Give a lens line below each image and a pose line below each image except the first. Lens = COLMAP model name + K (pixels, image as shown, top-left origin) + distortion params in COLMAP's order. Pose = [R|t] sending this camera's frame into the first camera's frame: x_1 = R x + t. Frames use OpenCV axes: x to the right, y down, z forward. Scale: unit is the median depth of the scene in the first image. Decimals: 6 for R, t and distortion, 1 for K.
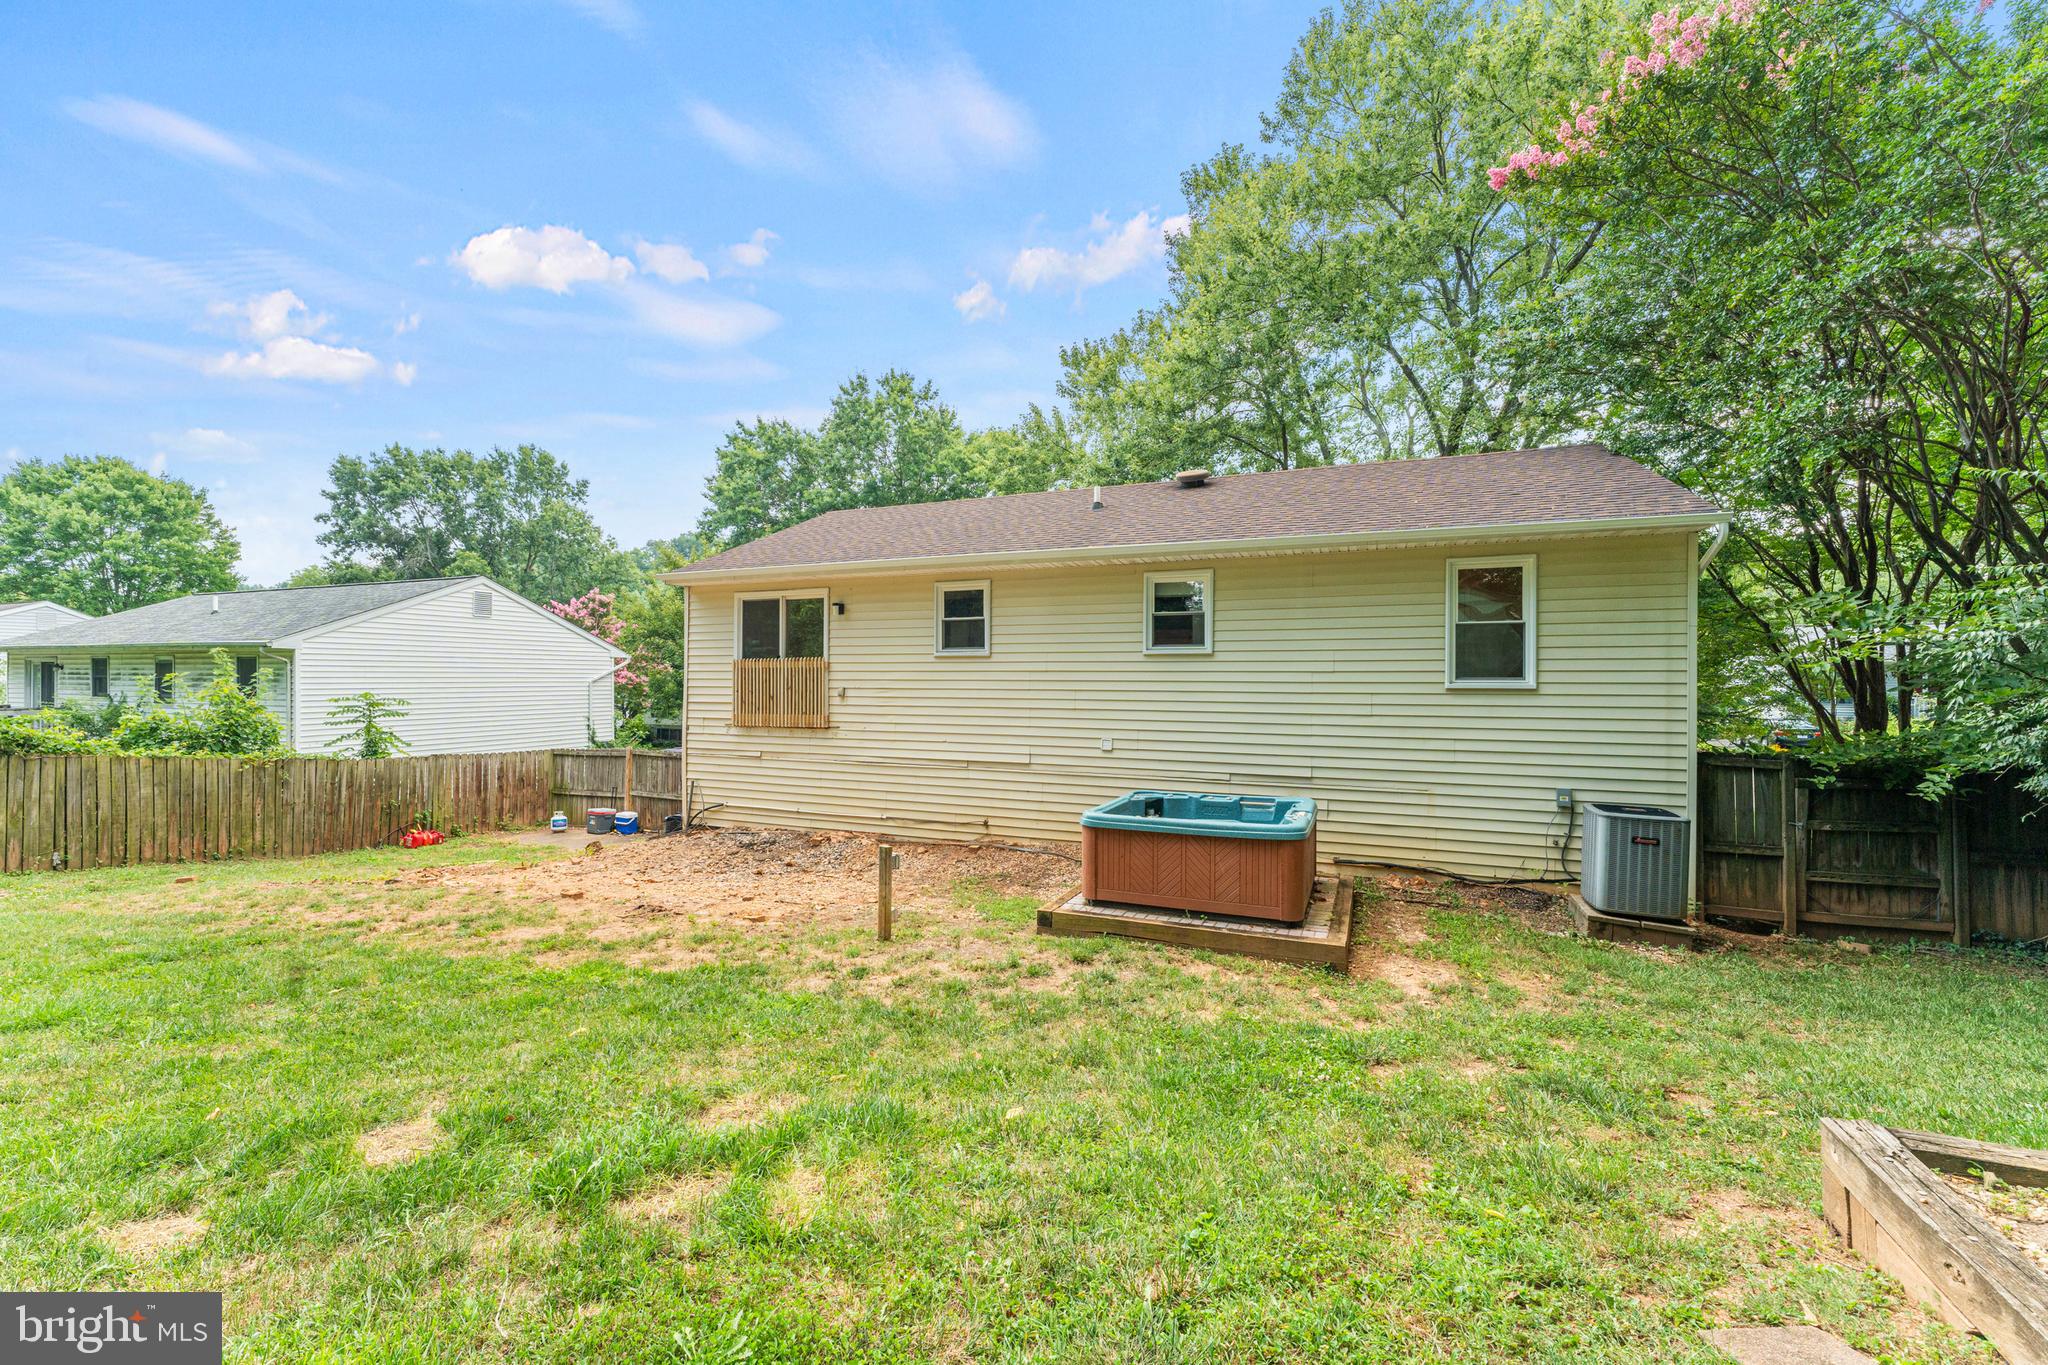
lens RADIAL K [[818.0, 0, 1024.0], [0, 818.0, 682.5], [0, 0, 1]] dist [0.003553, 0.000523]
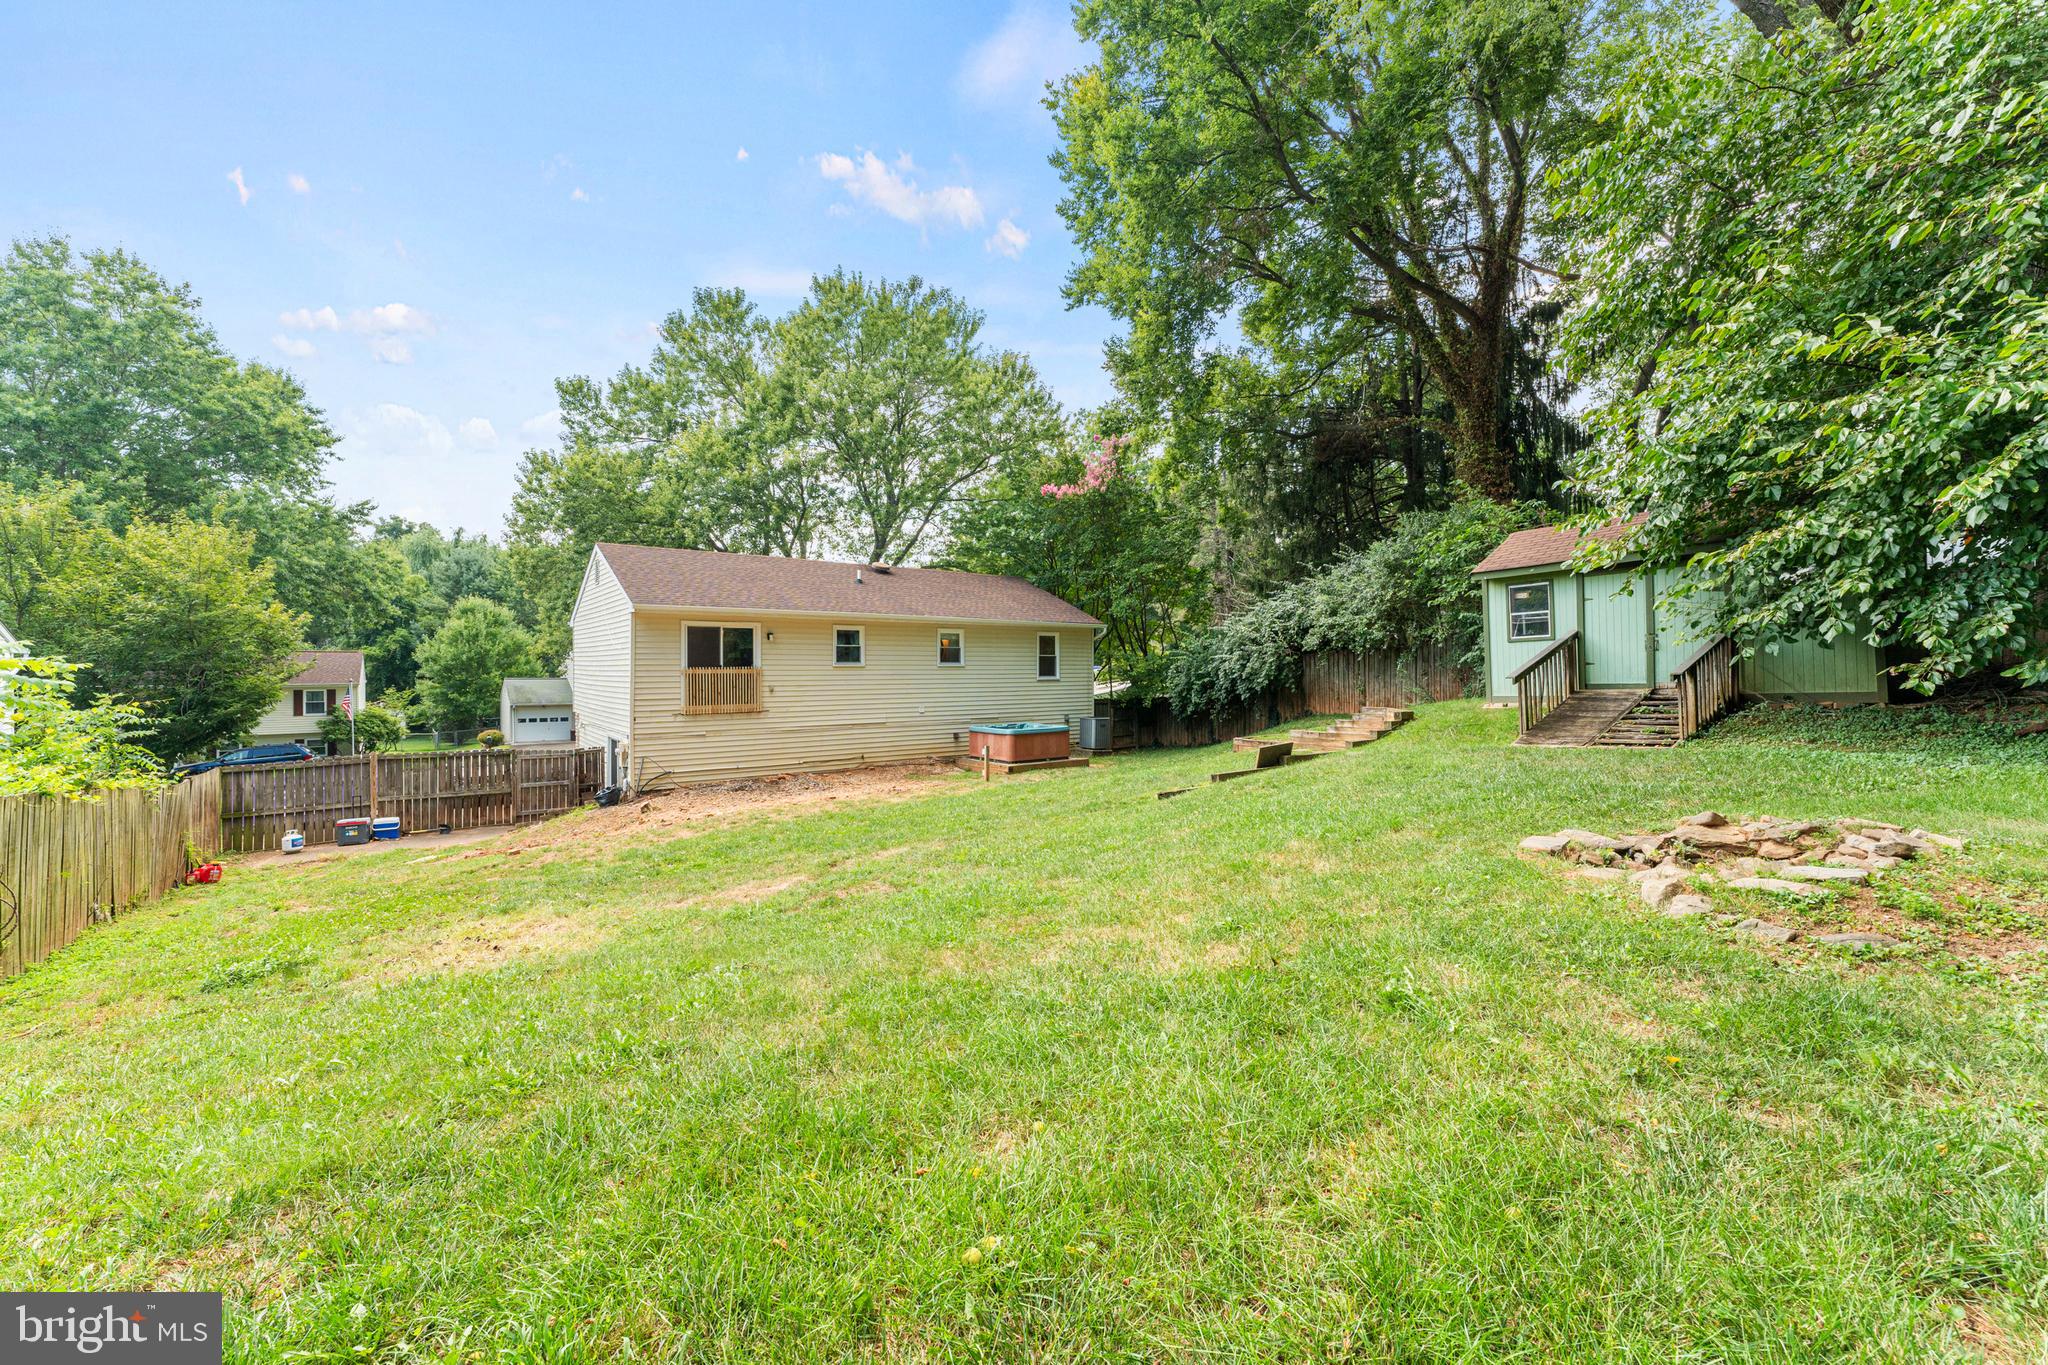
lens RADIAL K [[818.0, 0, 1024.0], [0, 818.0, 682.5], [0, 0, 1]] dist [0.003553, 0.000523]
pose [[0.503606, -0.015244, 0.863799, -1.431582], [0.014608, 0.999852, 0.009128, -0.007866], [-0.863810, 0.008021, 0.503754, -0.244735]]
